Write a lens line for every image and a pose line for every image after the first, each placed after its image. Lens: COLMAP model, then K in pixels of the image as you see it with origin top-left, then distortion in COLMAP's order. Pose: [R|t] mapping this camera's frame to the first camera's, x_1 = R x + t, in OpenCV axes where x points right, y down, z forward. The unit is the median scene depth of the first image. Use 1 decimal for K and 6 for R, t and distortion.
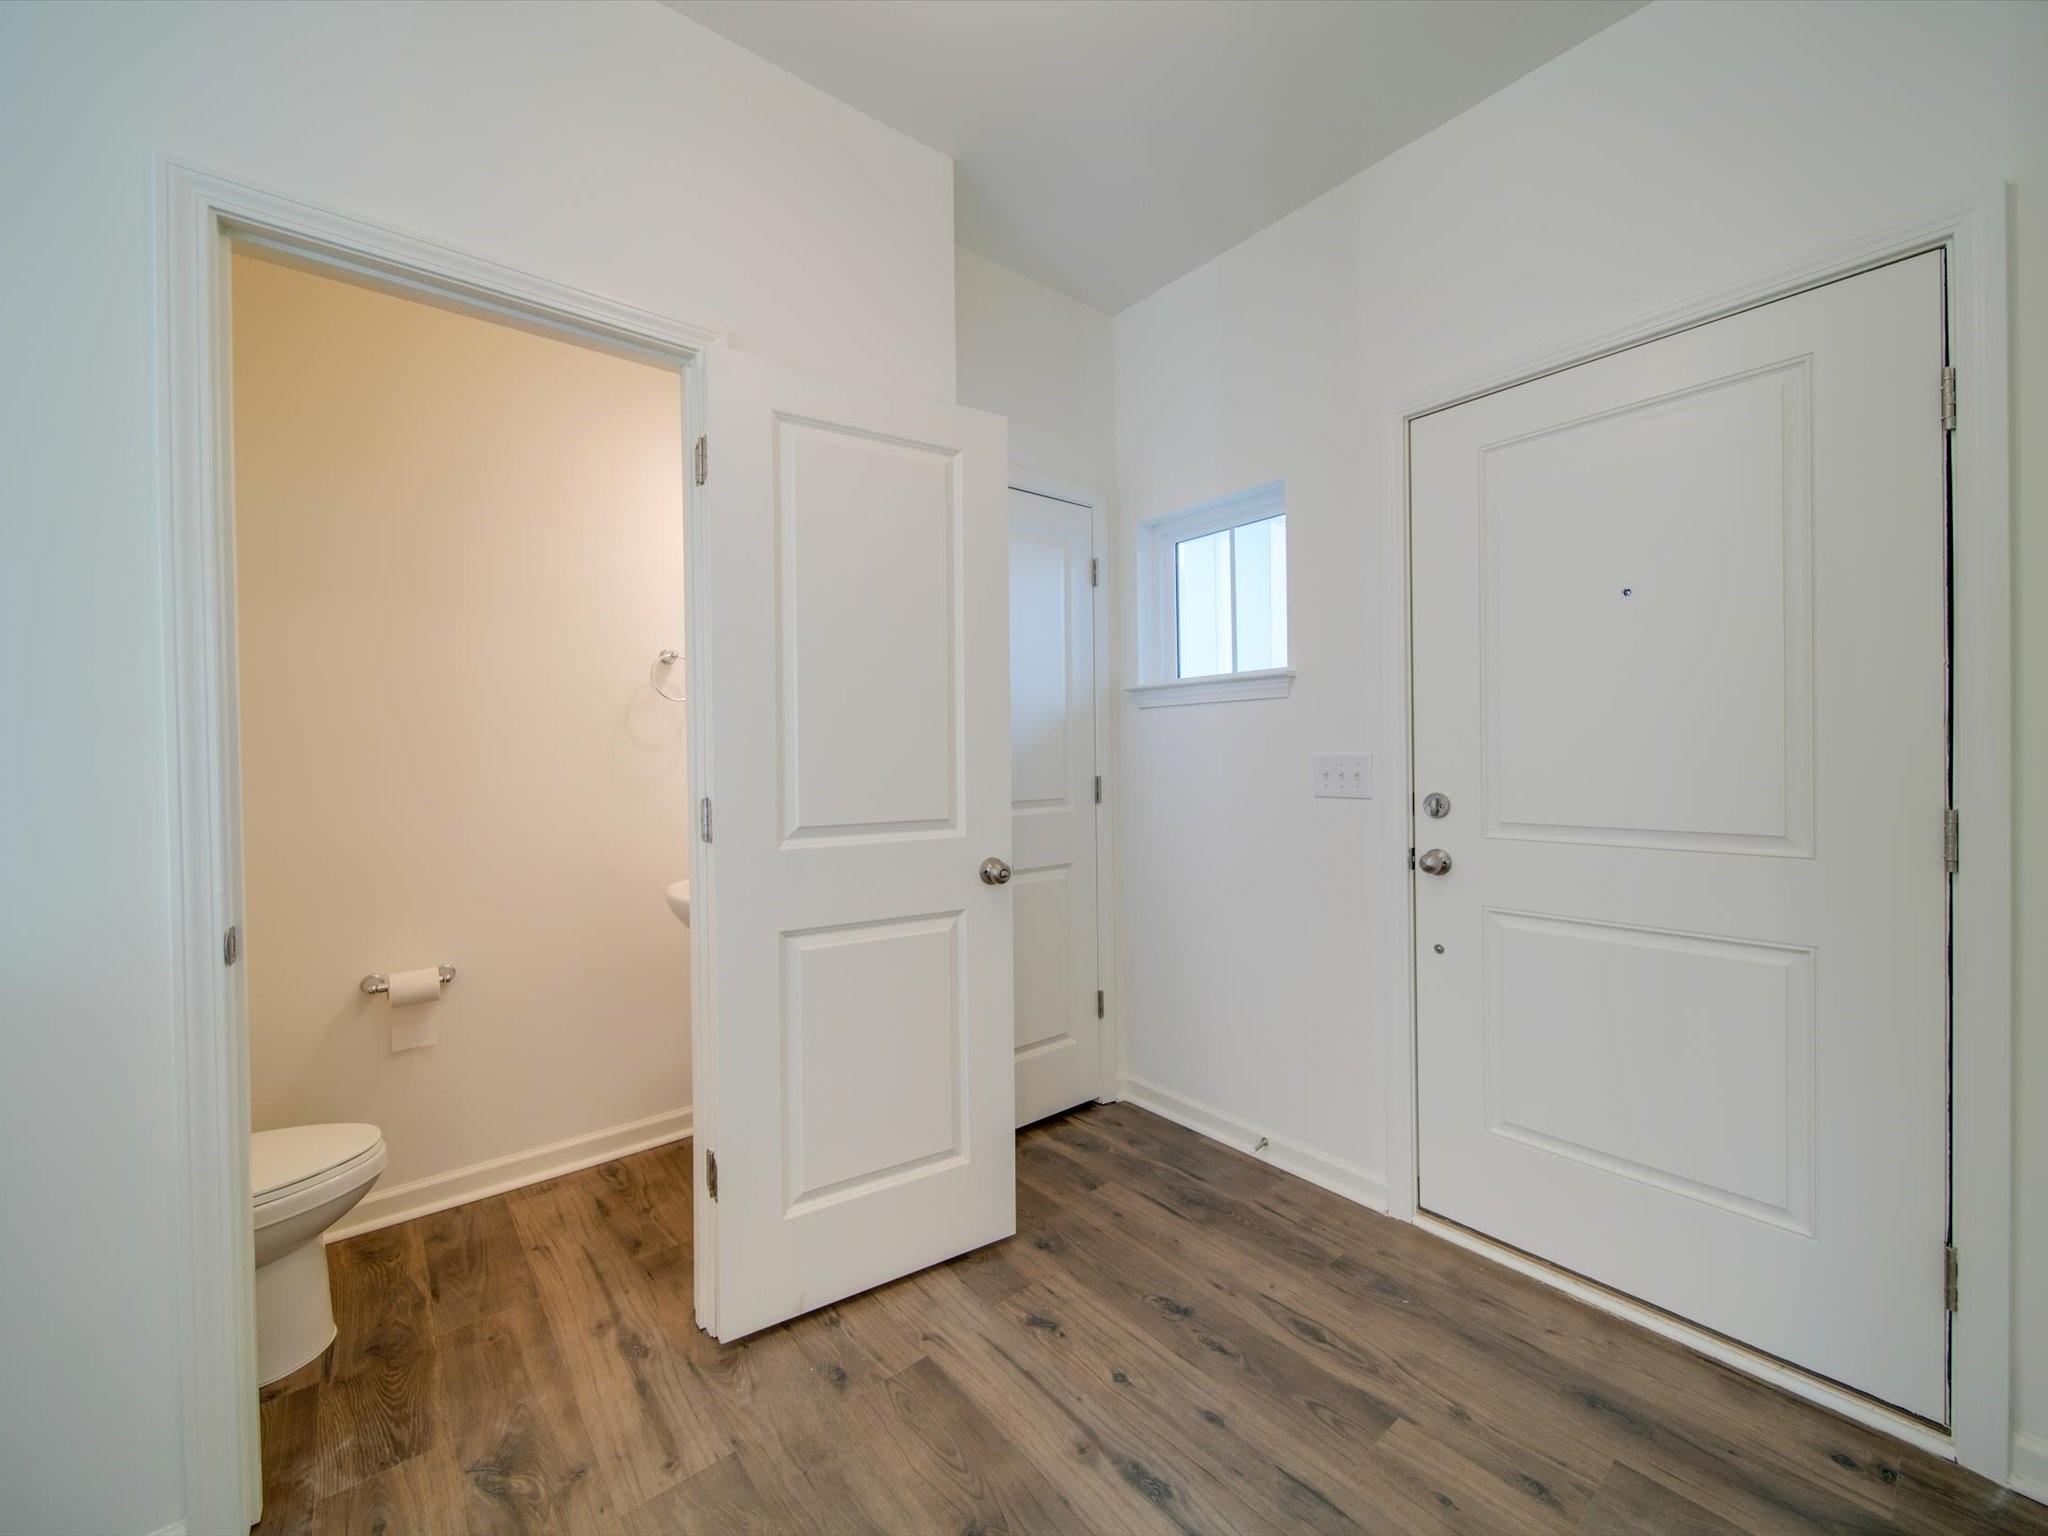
lens RADIAL K [[812.2, 0, 1030.6], [0, 812.2, 768.0], [0, 0, 1]] dist [-0.000001, -0.001309]
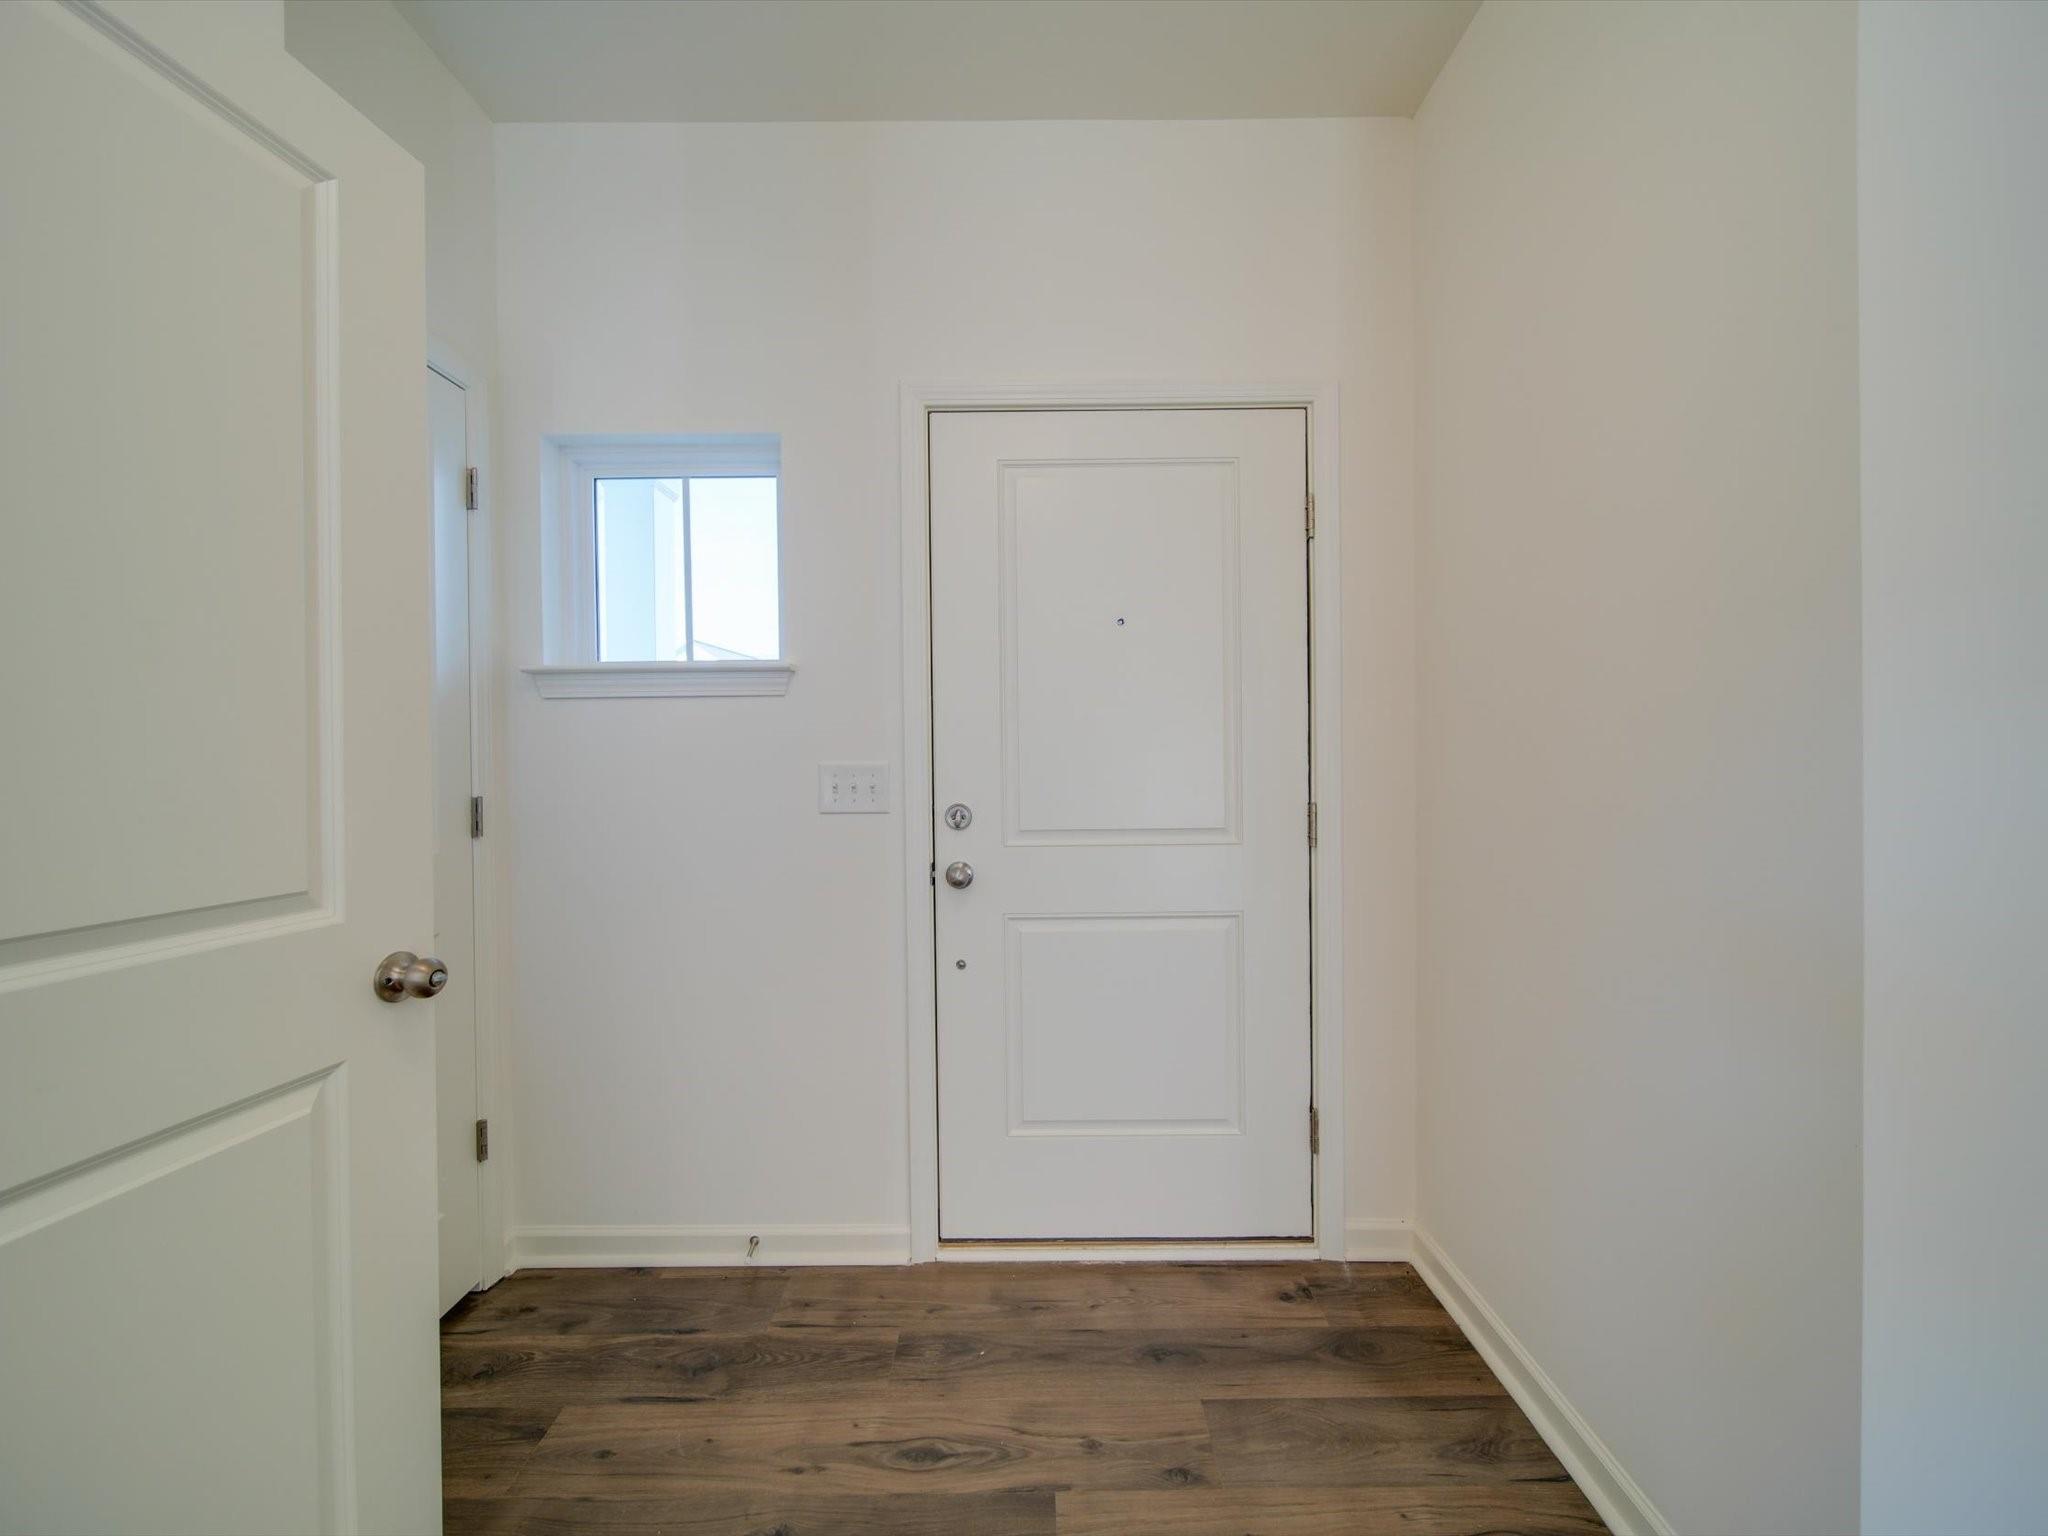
lens RADIAL K [[812.2, 0, 1032.0], [0, 812.2, 767.5], [0, 0, 1]] dist [-0.000001, -0.001309]
pose [[0.635775, -0.002586, 0.771870, -0.193589], [0.012947, 0.999889, -0.007314, -0.004400], [-0.771766, 0.014644, 0.635738, 0.317250]]
